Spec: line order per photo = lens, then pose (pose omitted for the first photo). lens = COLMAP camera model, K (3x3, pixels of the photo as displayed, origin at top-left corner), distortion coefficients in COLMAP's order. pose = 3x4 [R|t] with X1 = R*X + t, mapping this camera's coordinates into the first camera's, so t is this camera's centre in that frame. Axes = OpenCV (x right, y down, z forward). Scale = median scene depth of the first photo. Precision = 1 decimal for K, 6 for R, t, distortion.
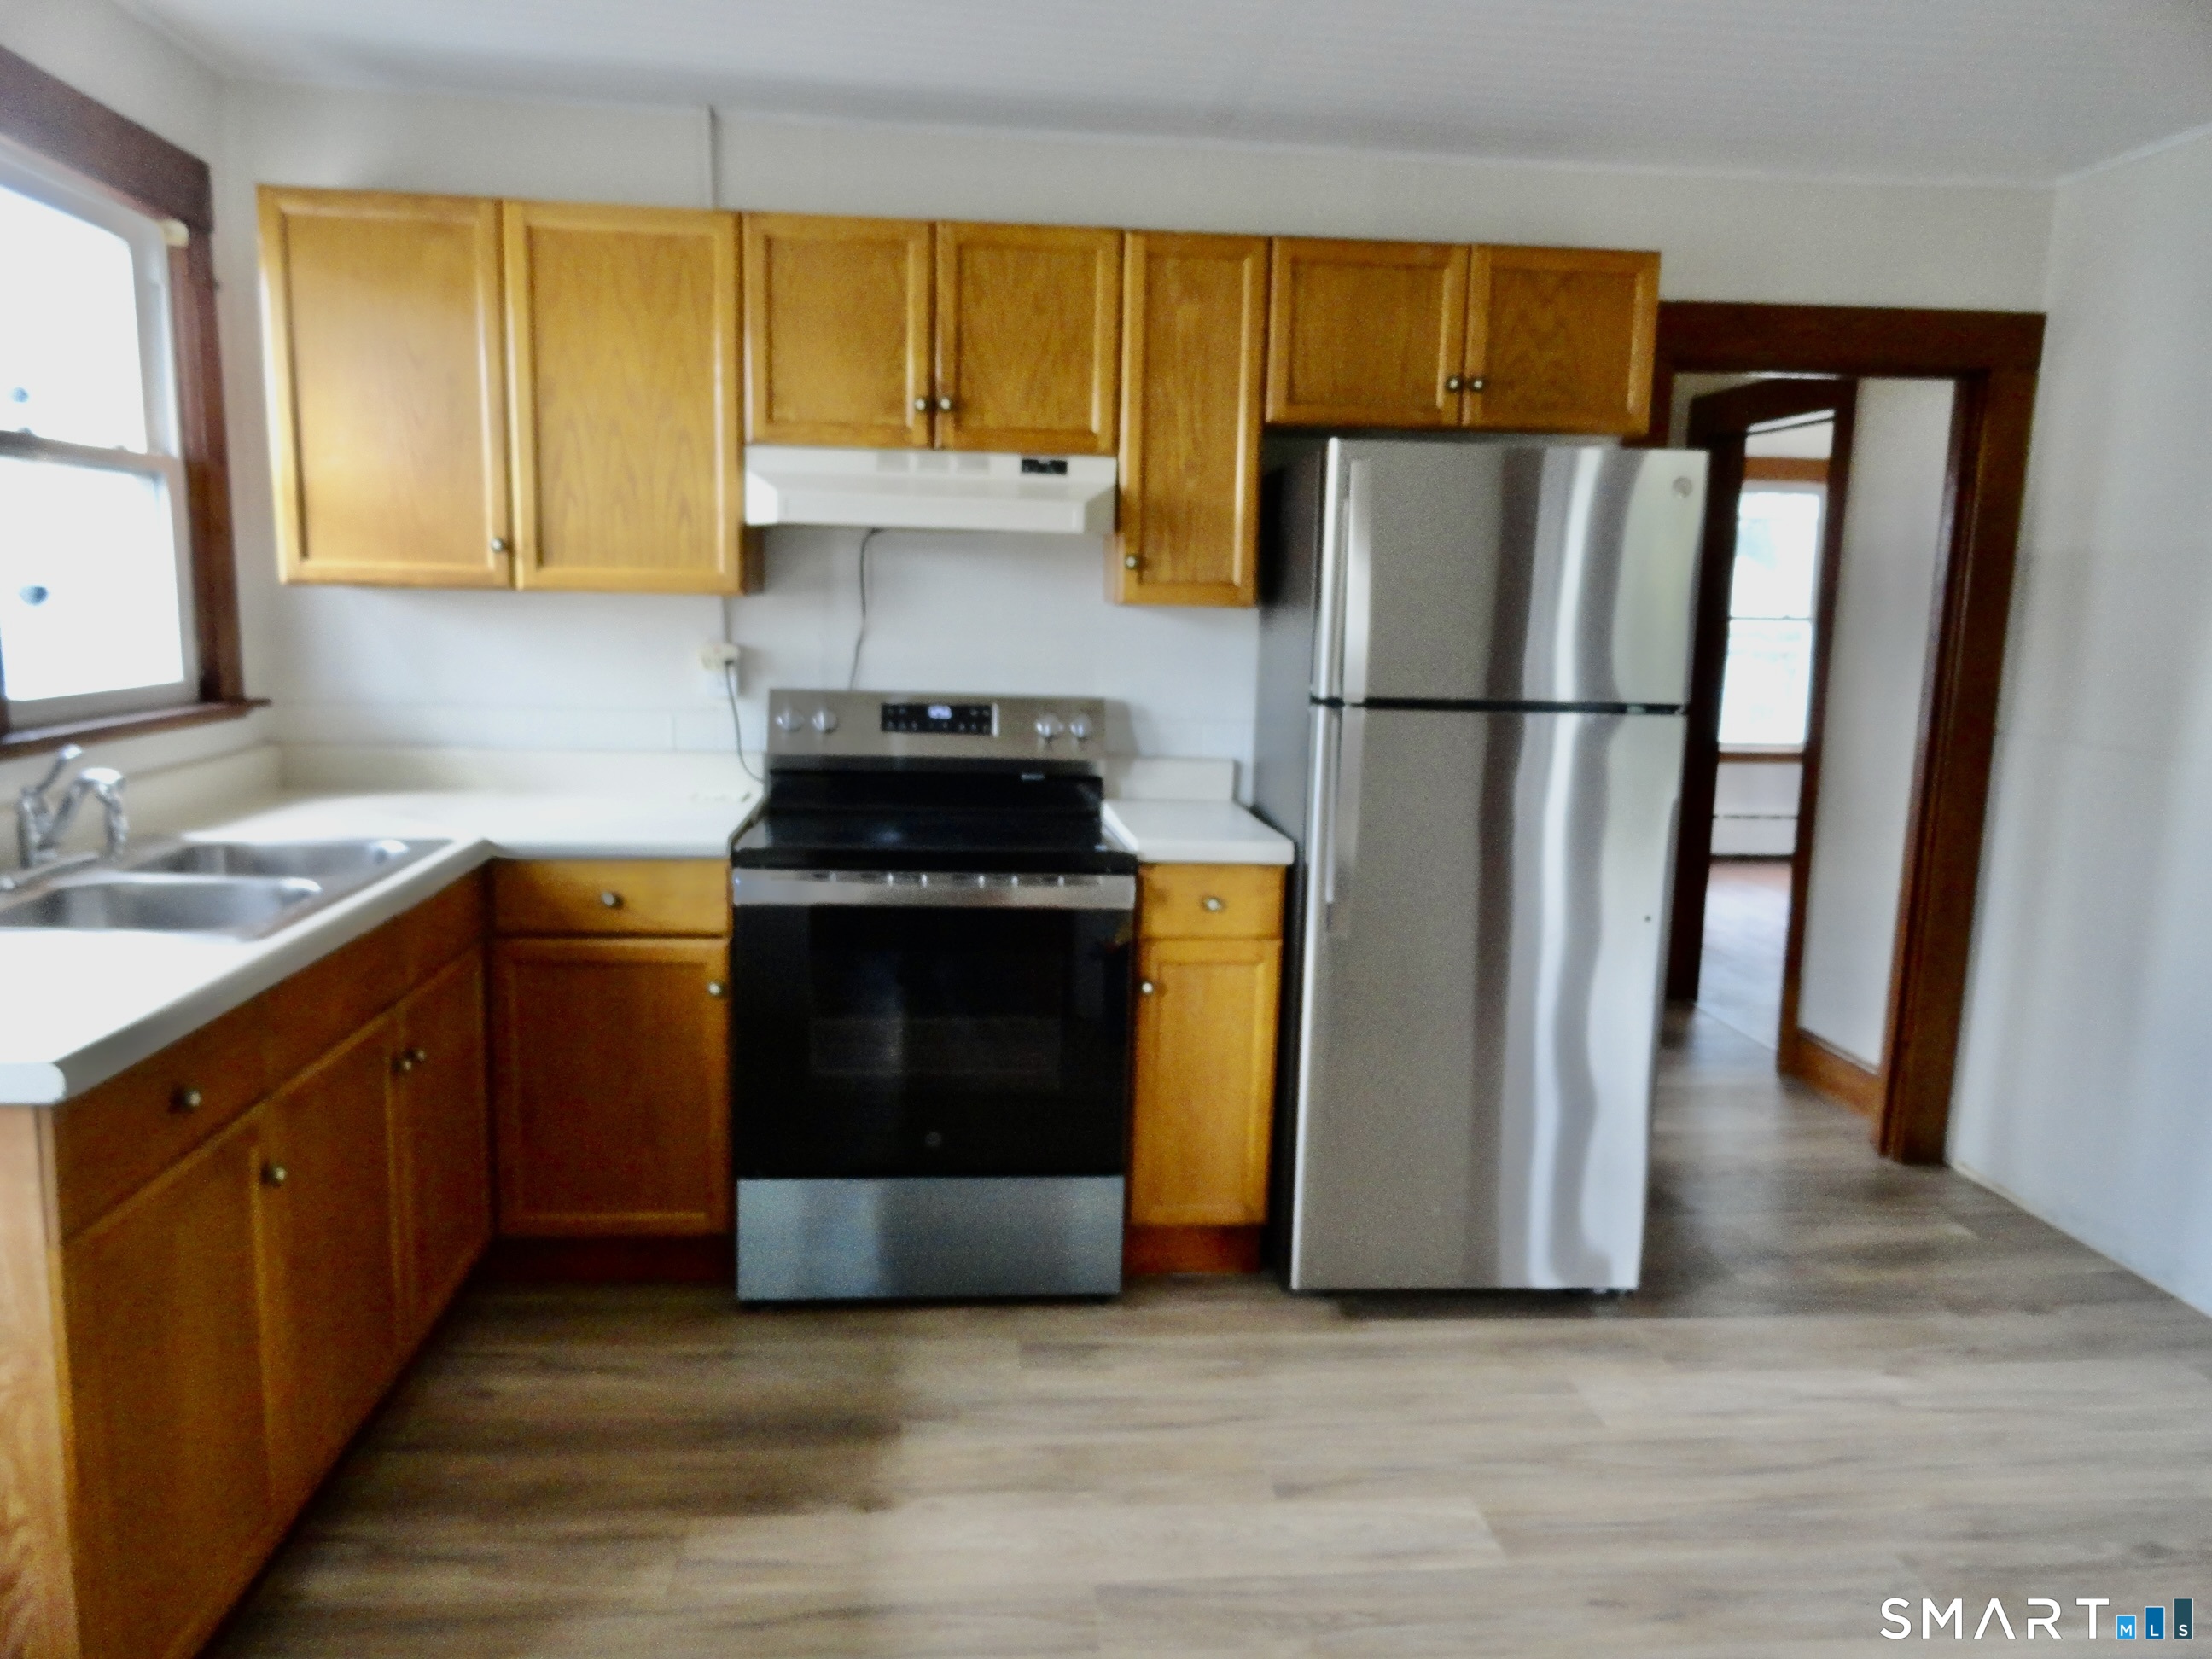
lens RADIAL K [[1515.0, 0, 1109.9], [0, 1515.0, 827.4], [0, 0, 1]] dist [-0.002520, -0.001253]
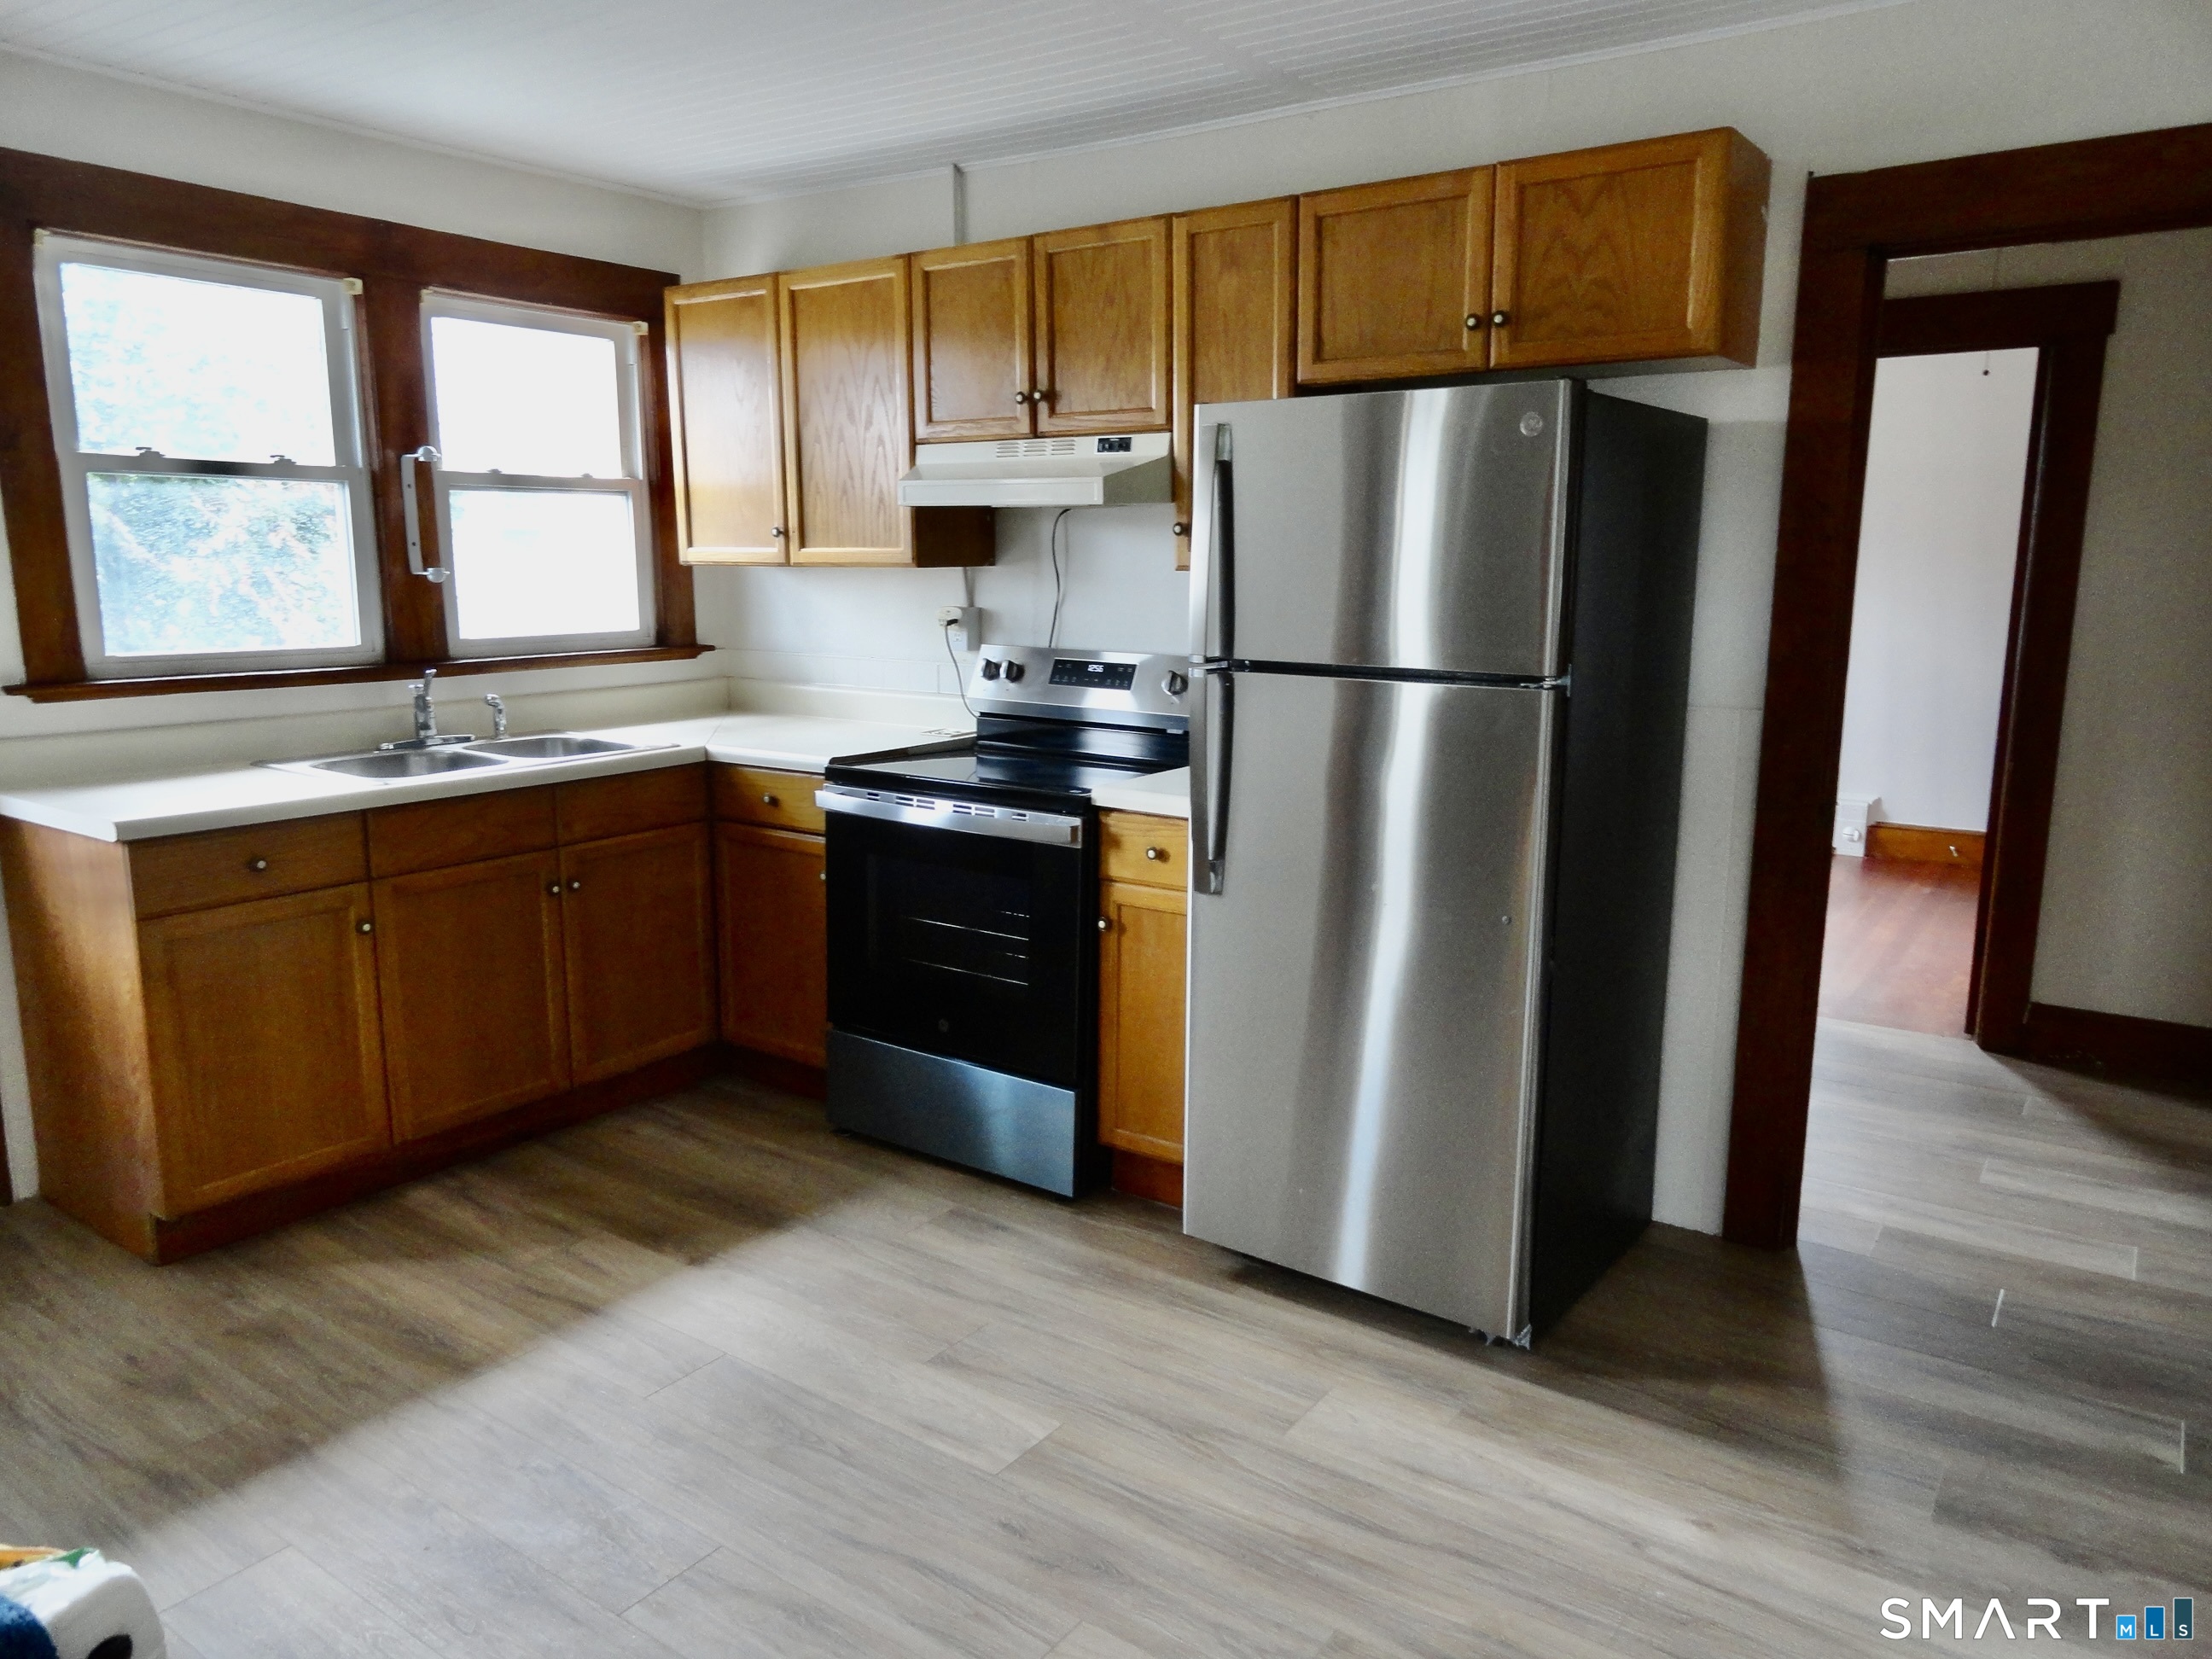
lens RADIAL K [[1515.0, 0, 1102.9], [0, 1515.0, 830.0], [0, 0, 1]] dist [-0.002520, -0.001253]
pose [[0.756372, 0.096079, -0.647048, 0.714492], [-0.083336, 0.995248, 0.050367, -0.015808], [0.648812, 0.015827, 0.760784, 0.173306]]
